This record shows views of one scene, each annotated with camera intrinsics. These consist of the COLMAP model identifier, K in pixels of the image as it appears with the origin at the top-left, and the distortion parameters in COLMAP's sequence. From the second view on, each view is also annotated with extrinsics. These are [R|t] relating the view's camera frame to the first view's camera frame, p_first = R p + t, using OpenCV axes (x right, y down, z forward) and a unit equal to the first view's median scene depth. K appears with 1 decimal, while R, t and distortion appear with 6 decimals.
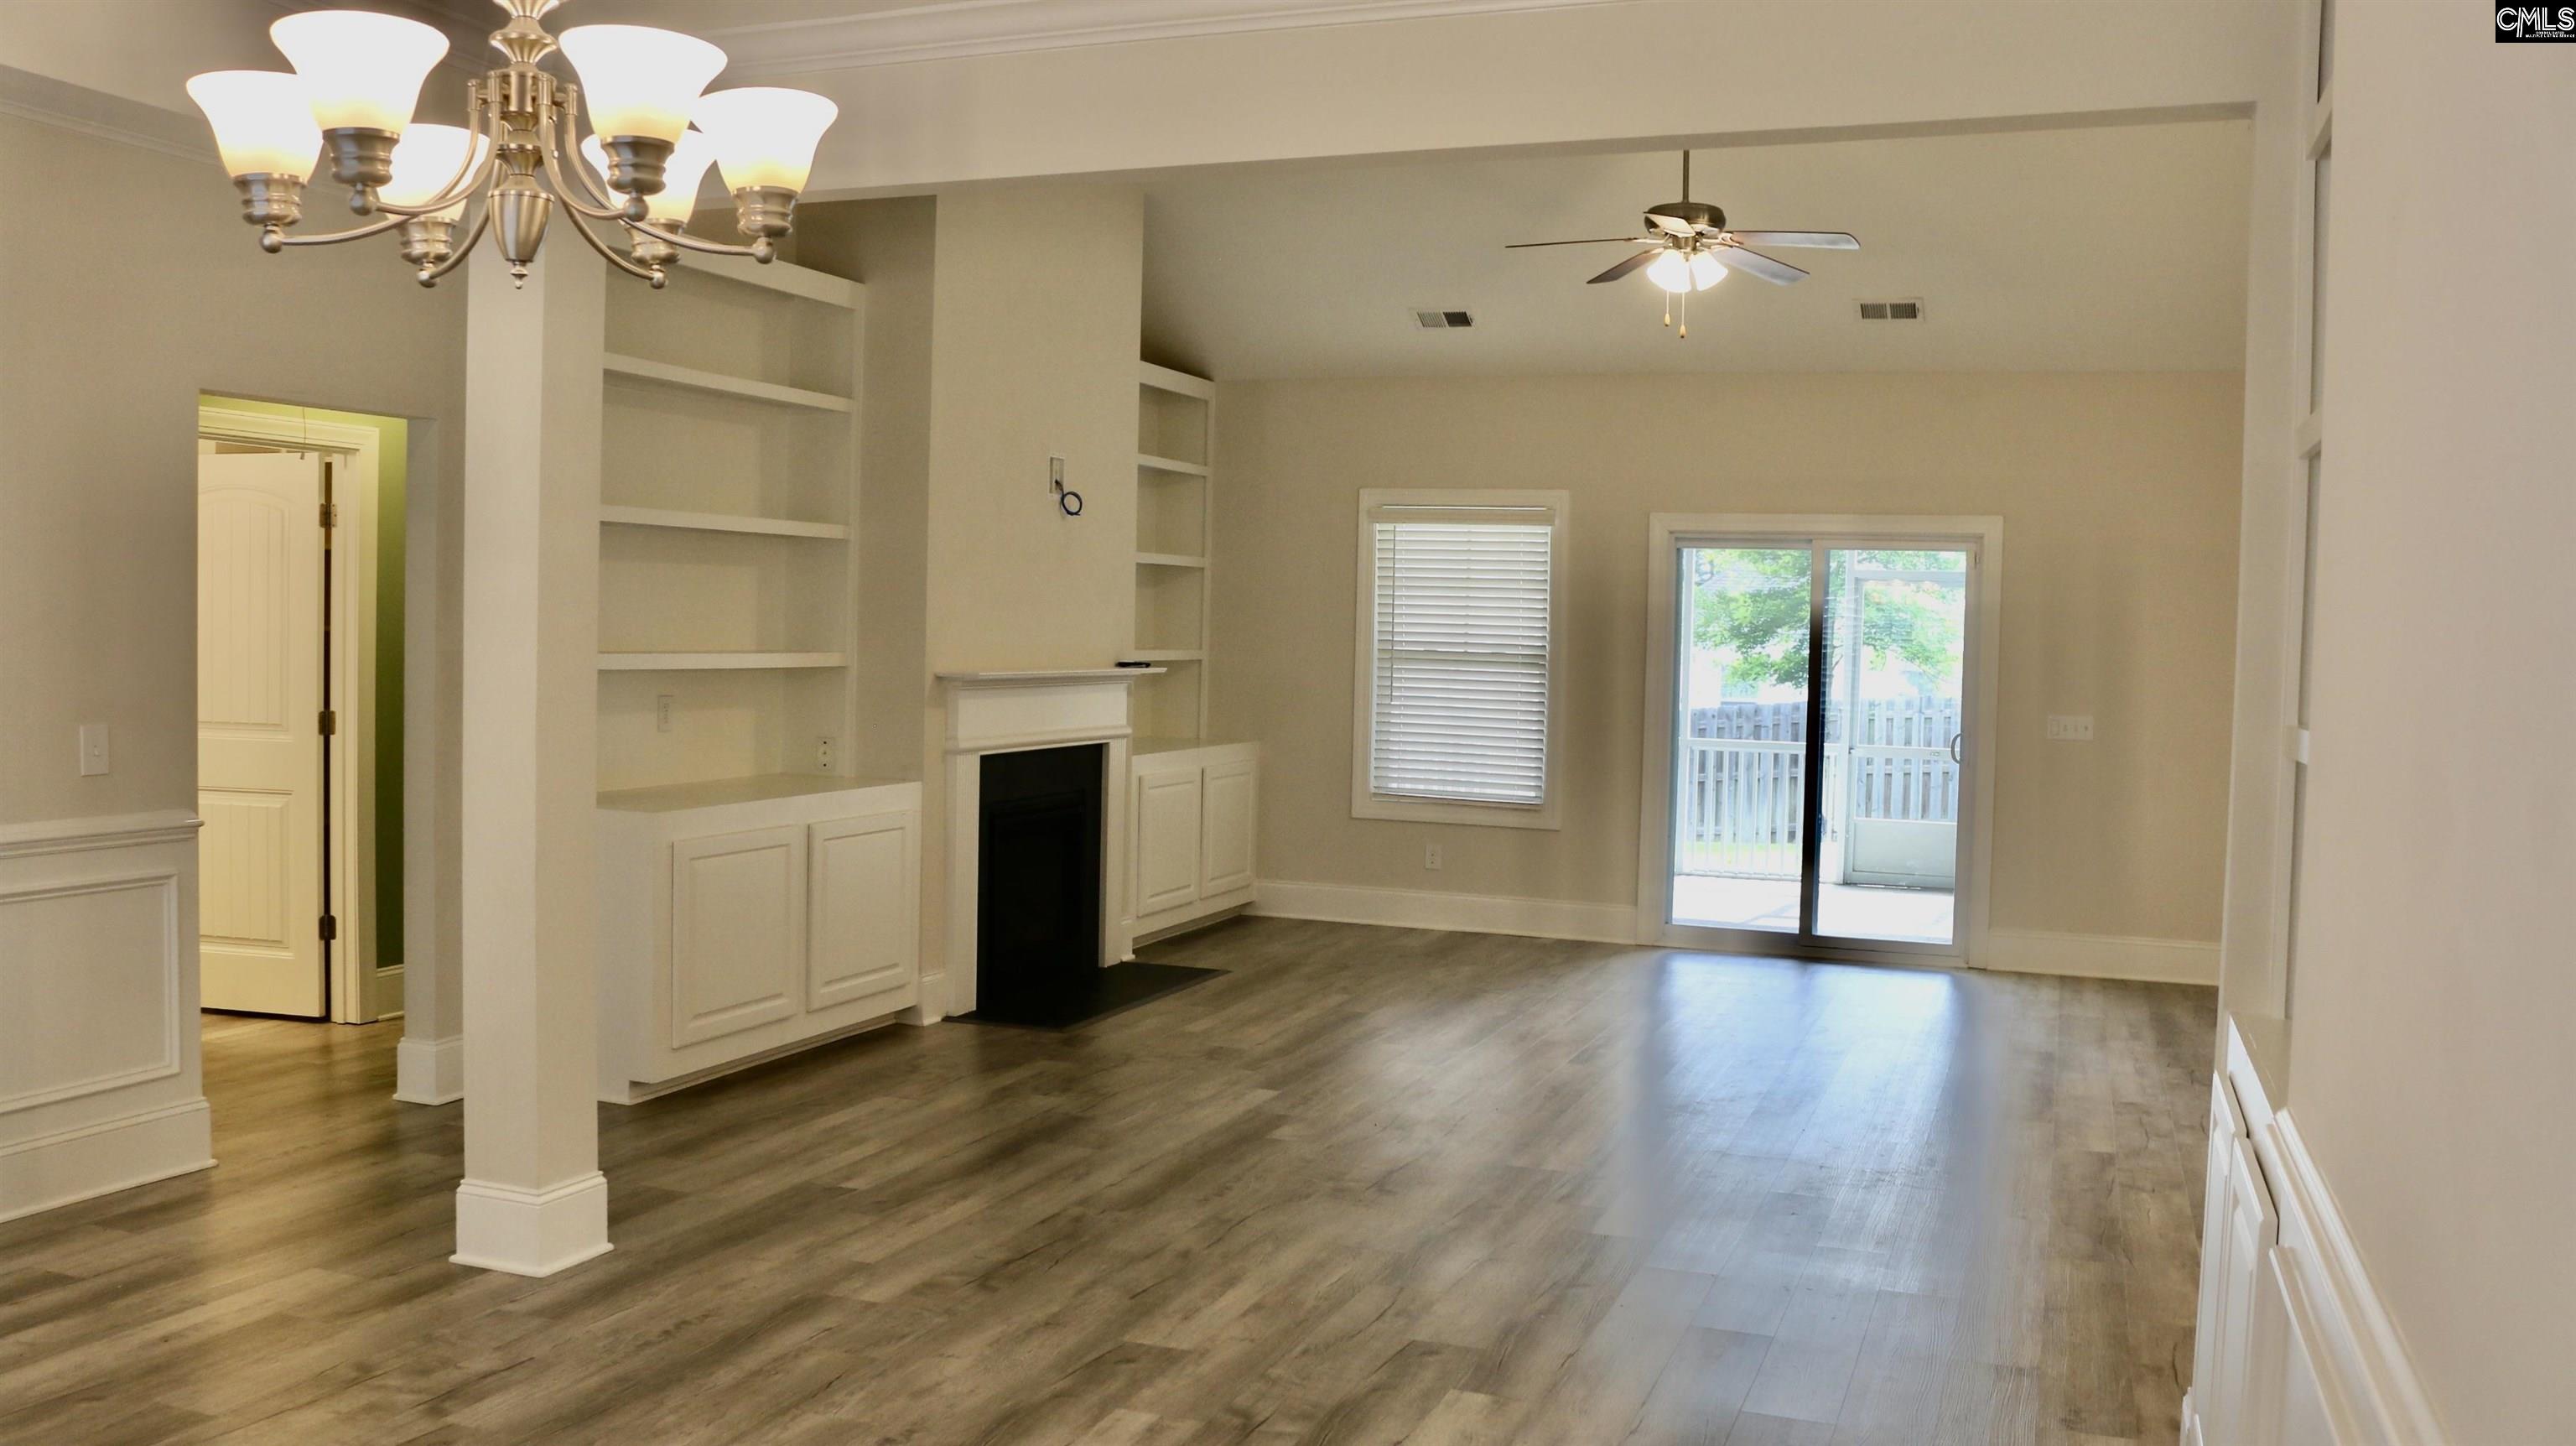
lens RADIAL K [[2121.0, 0, 1265.6], [0, 2121.0, 714.6], [0, 0, 1]] dist [-0.160869, 0.136532]
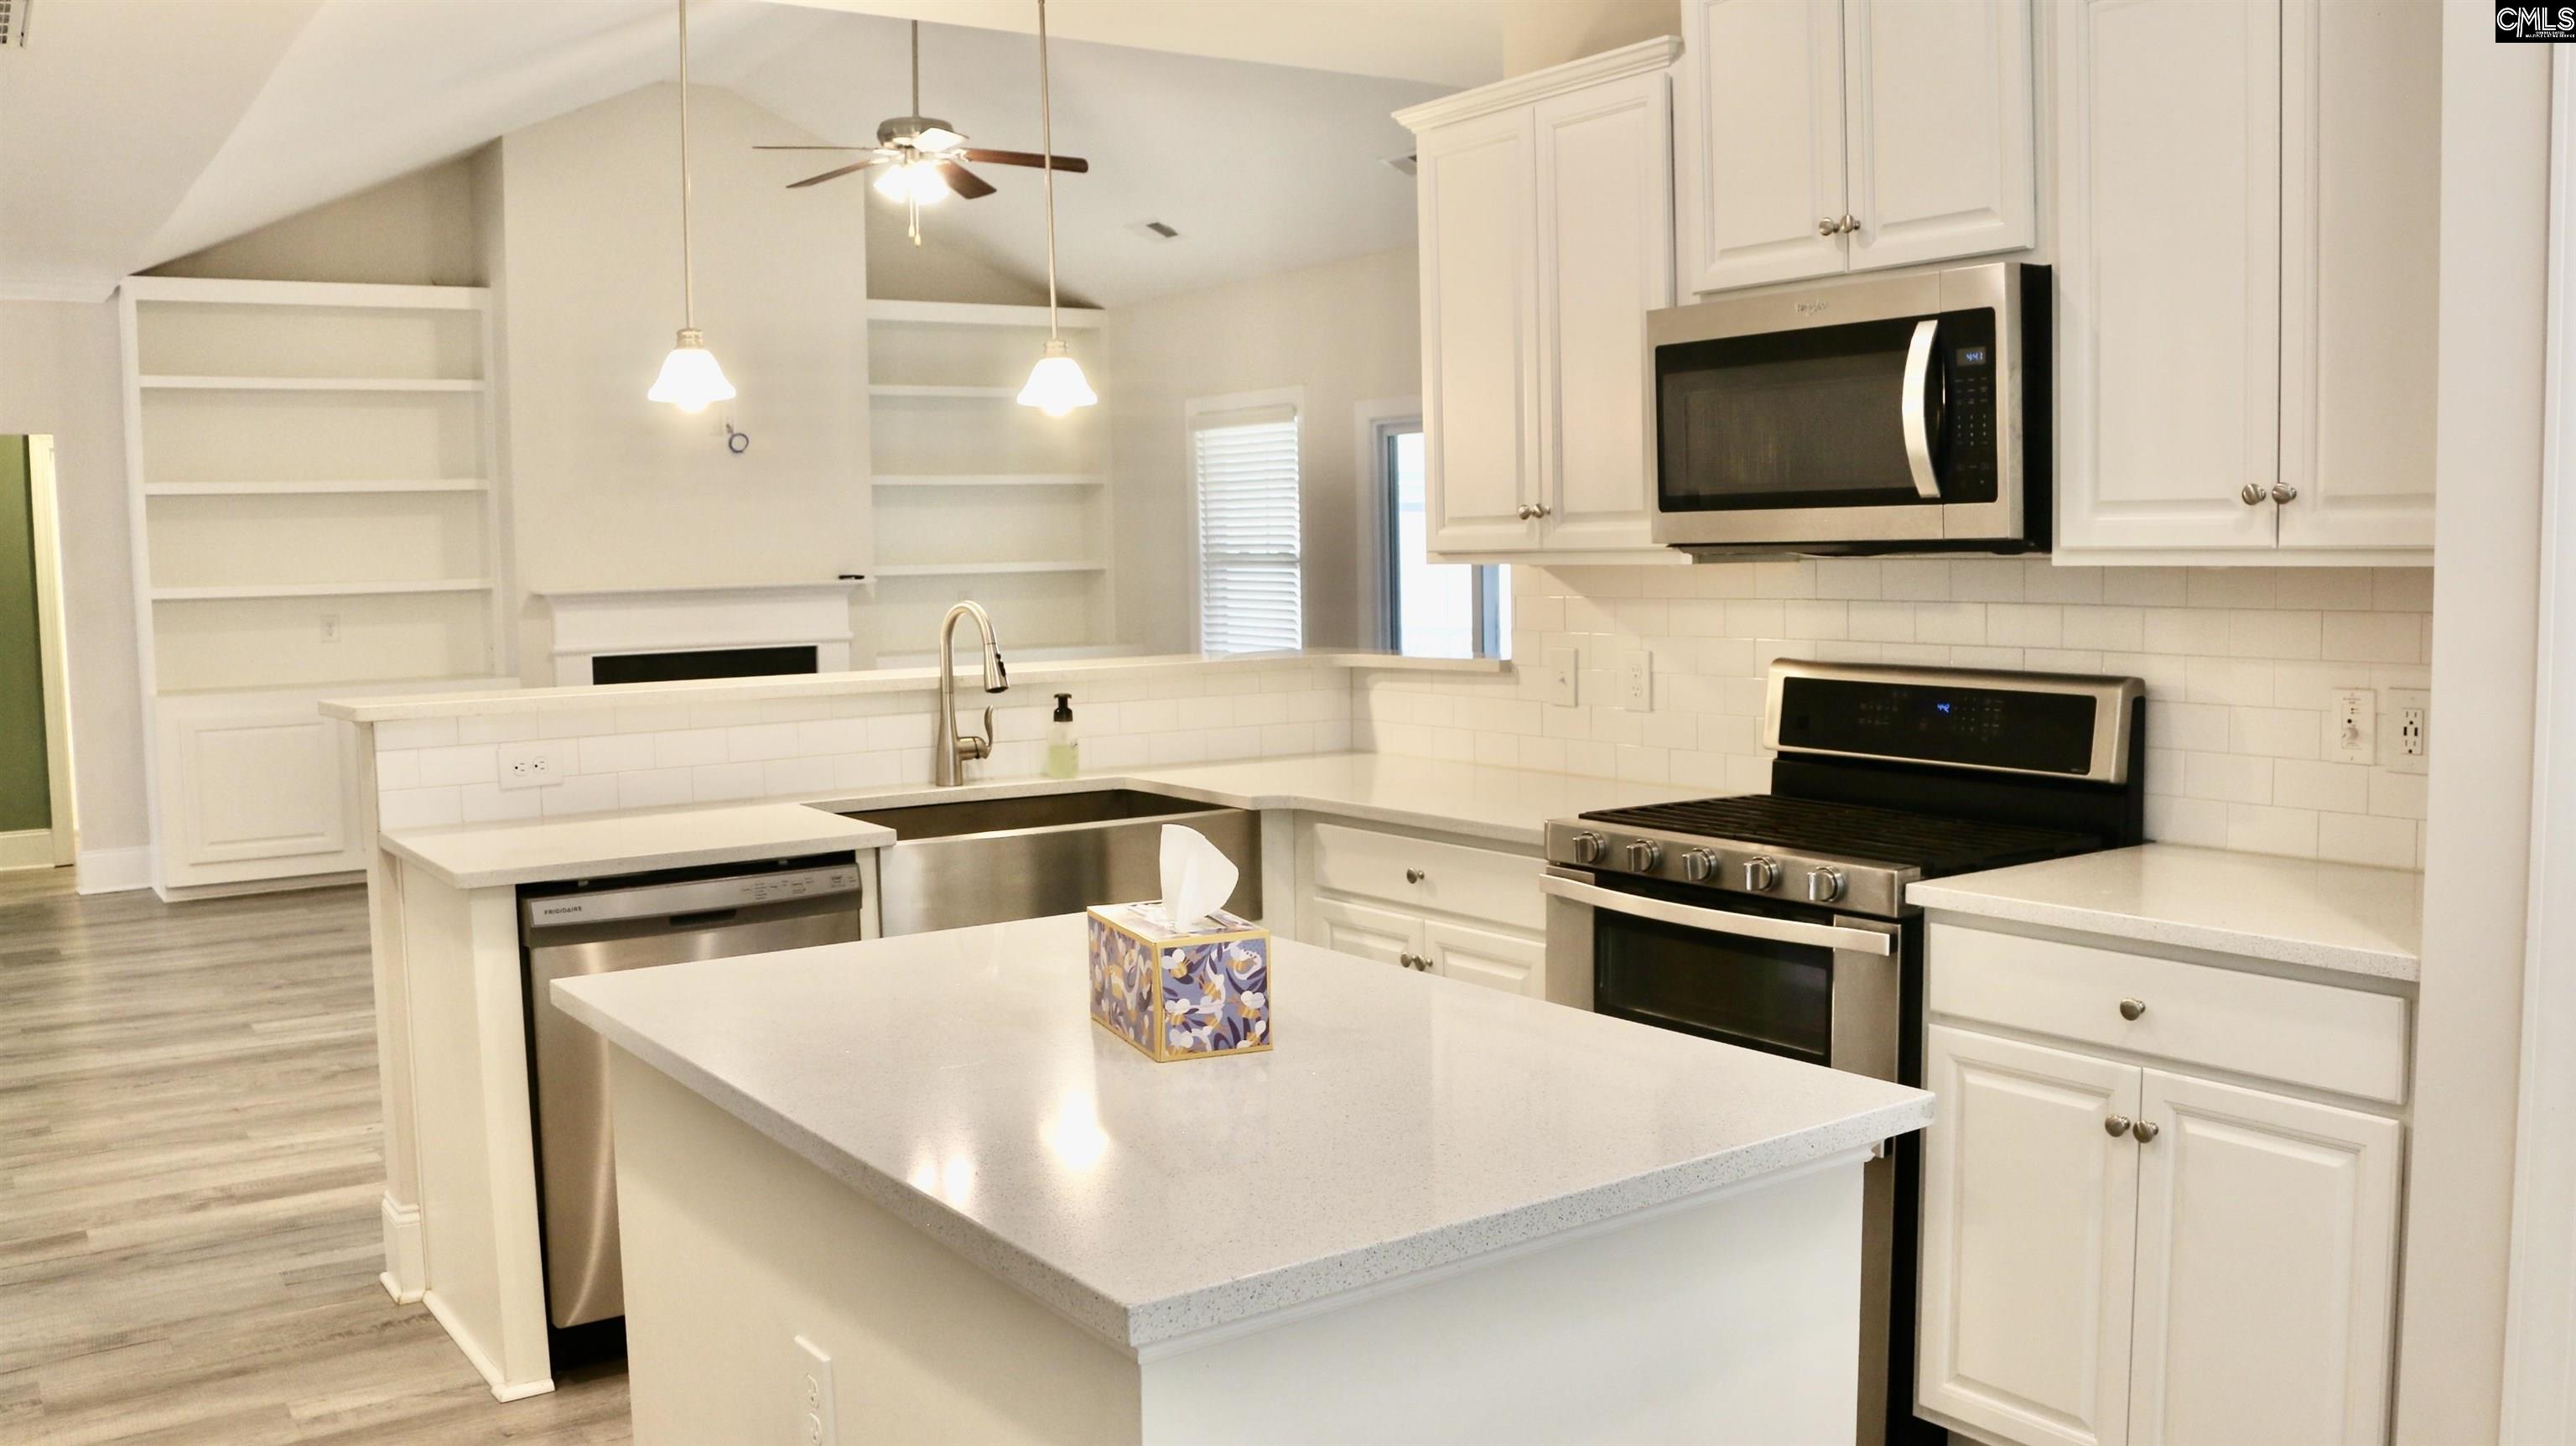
lens RADIAL K [[2121.0, 0, 1265.6], [0, 2121.0, 714.6], [0, 0, 1]] dist [-0.160869, 0.136532]
pose [[0.821471, 0.005990, -0.570219, 1.142437], [0.014944, 0.999375, 0.032026, 0.025752], [0.570054, -0.034830, 0.820868, 0.285731]]
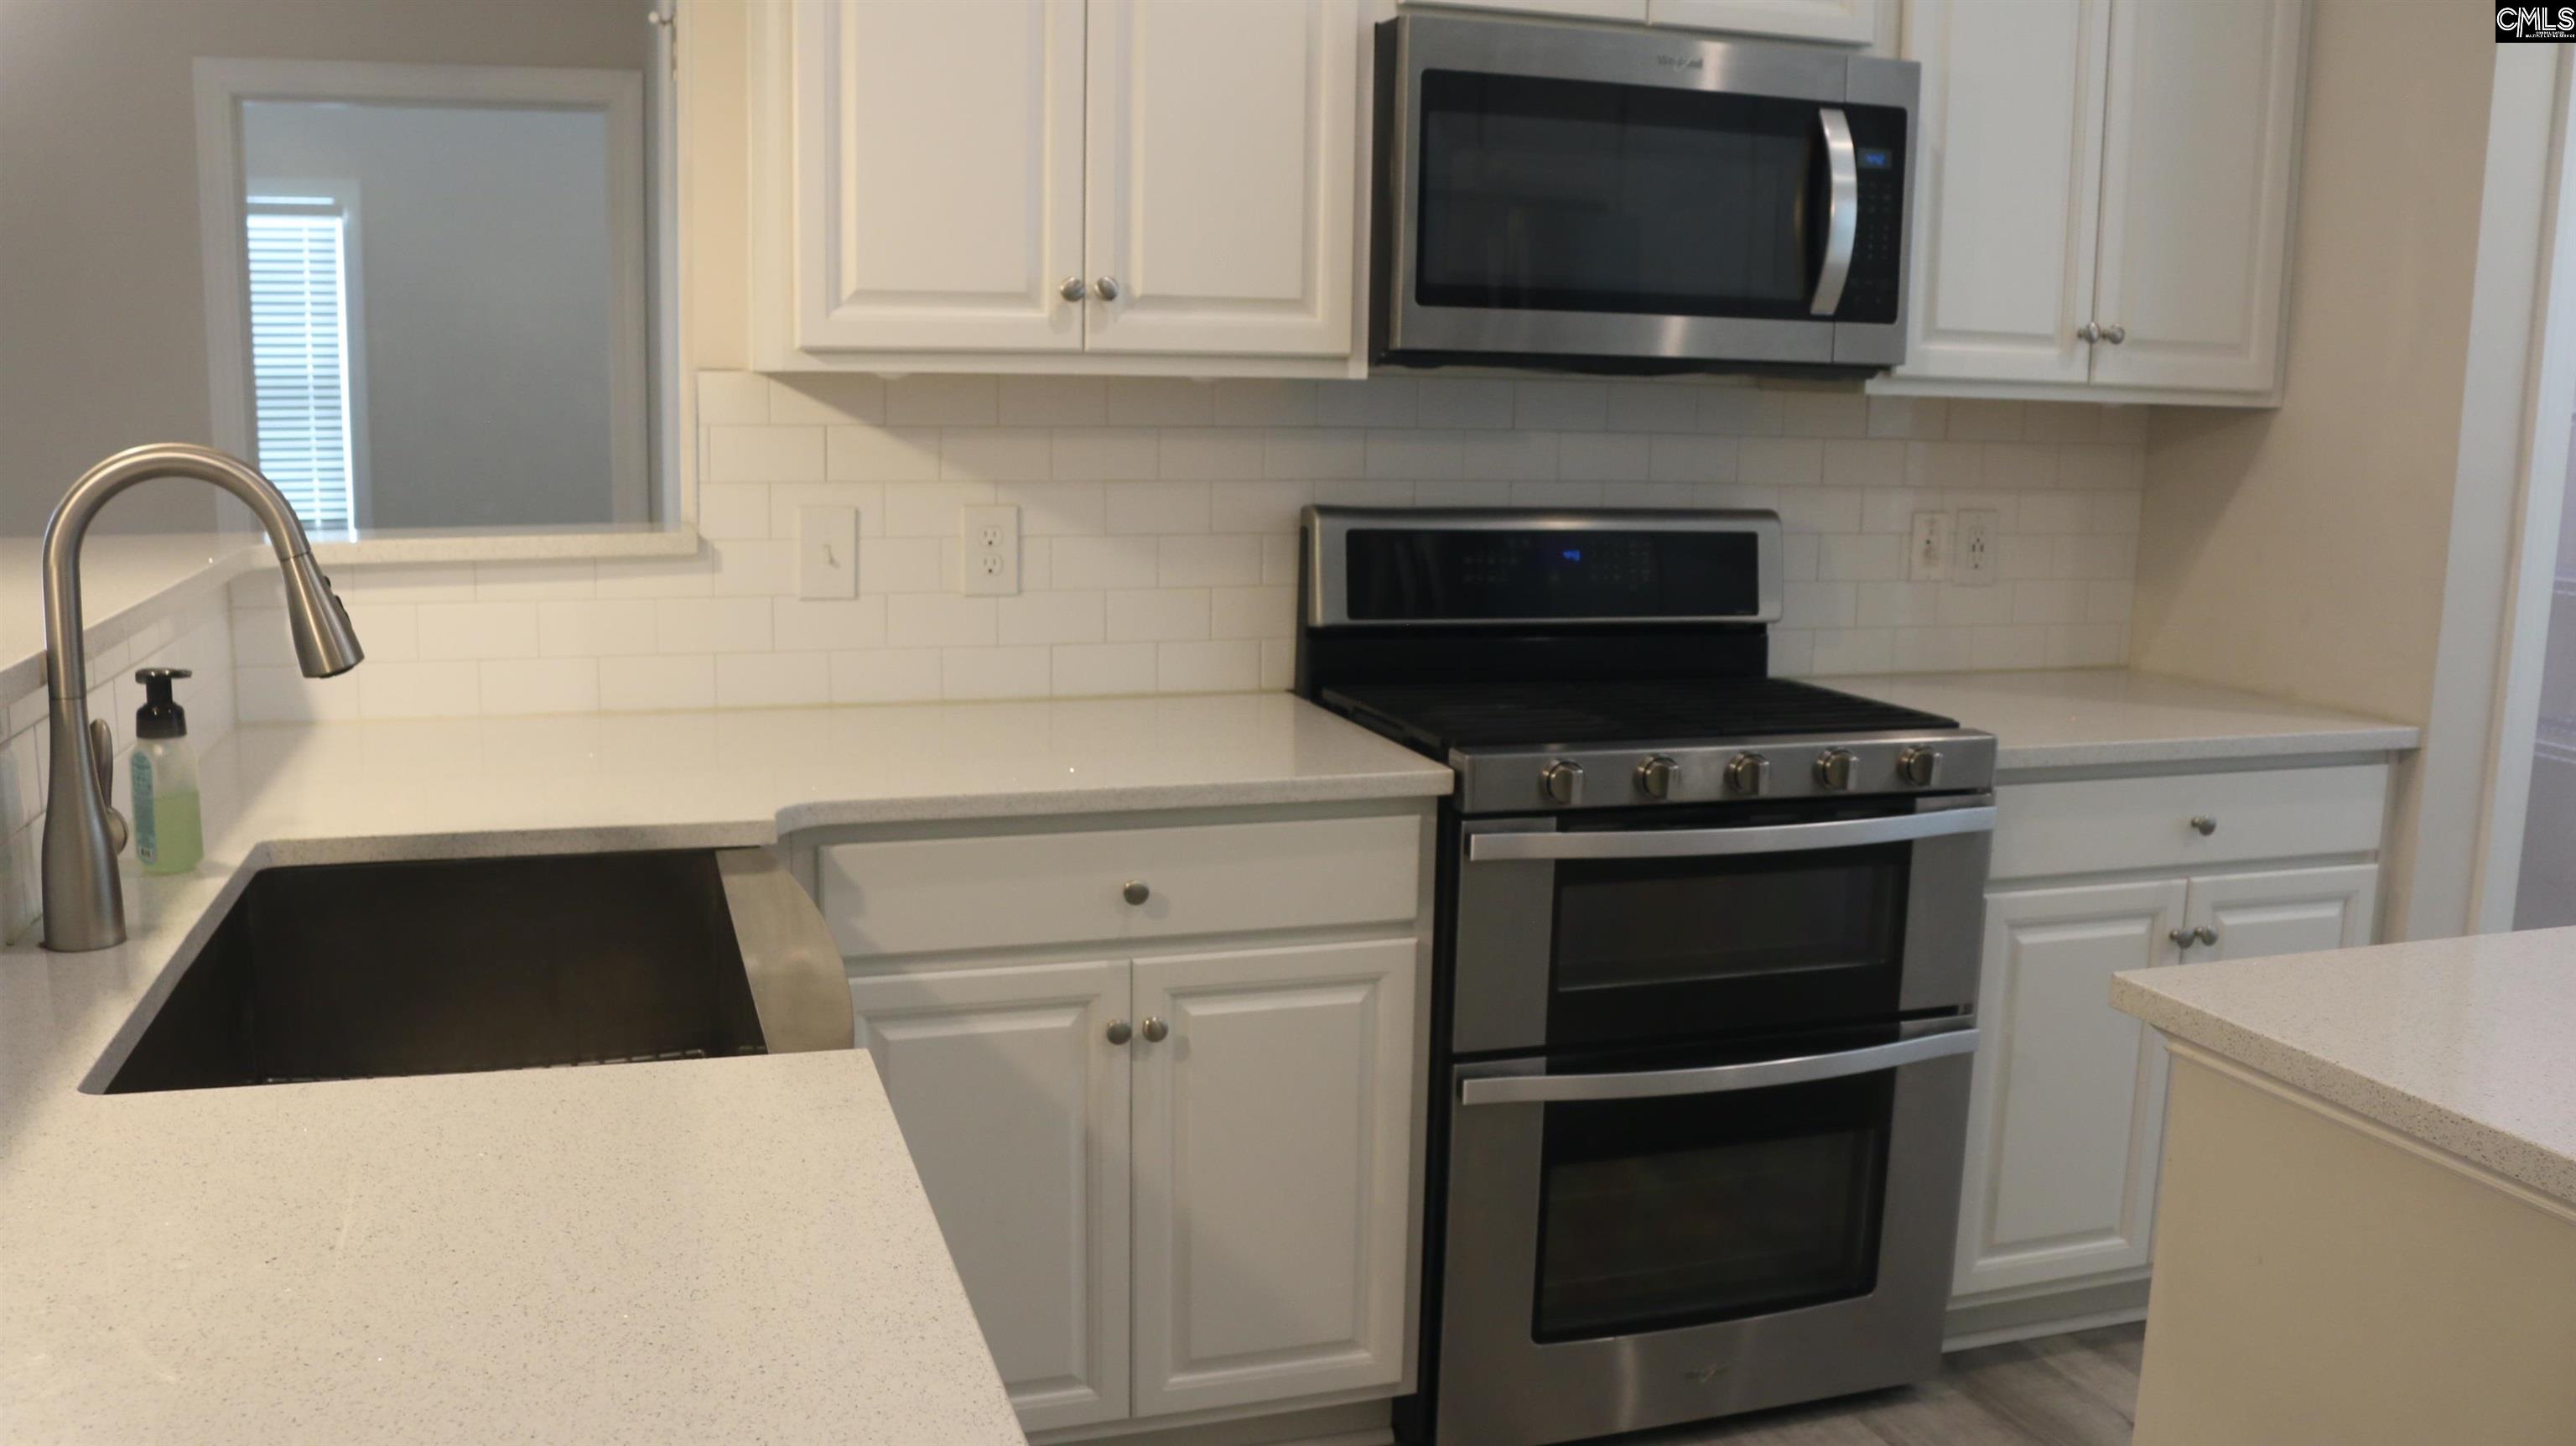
lens RADIAL K [[2117.1, 0, 1260.7], [0, 2117.1, 723.3], [0, 0, 1]] dist [-0.155961, 0.126502]
pose [[0.776197, -0.112501, 0.620372, 0.611755], [0.024243, 0.988550, 0.148937, 0.008938], [-0.630024, -0.100565, 0.770037, 0.520639]]
